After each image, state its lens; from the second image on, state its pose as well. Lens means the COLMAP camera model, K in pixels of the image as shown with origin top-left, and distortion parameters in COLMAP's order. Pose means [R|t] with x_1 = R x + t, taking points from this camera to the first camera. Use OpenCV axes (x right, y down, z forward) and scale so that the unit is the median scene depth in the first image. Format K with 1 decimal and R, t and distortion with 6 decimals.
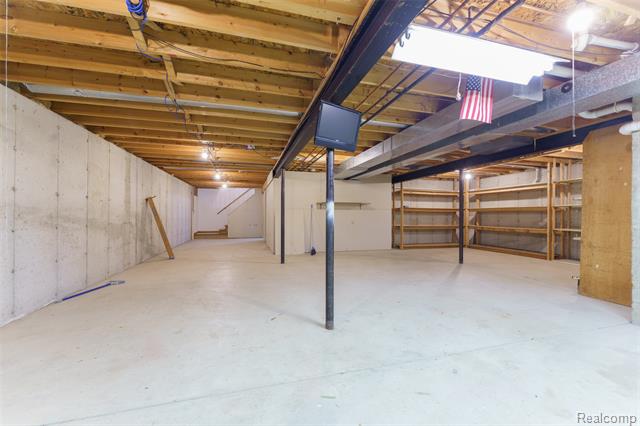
lens RADIAL K [[257.2, 0, 314.6], [0, 257.2, 214.4], [0, 0, 1]] dist [0.001103, -0.000407]
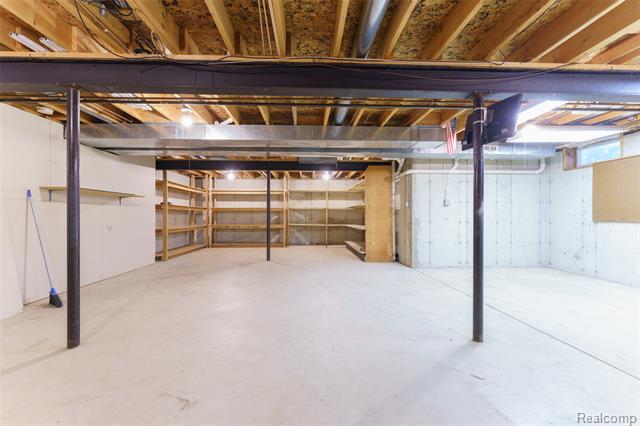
lens RADIAL K [[257.2, 0, 316.0], [0, 257.2, 212.2], [0, 0, 1]] dist [0.001103, -0.000407]
pose [[0.217051, 0.005137, 0.976147, -0.300884], [-0.001493, 0.999987, -0.004930, -0.001412], [-0.976159, -0.000388, 0.217056, 0.429212]]
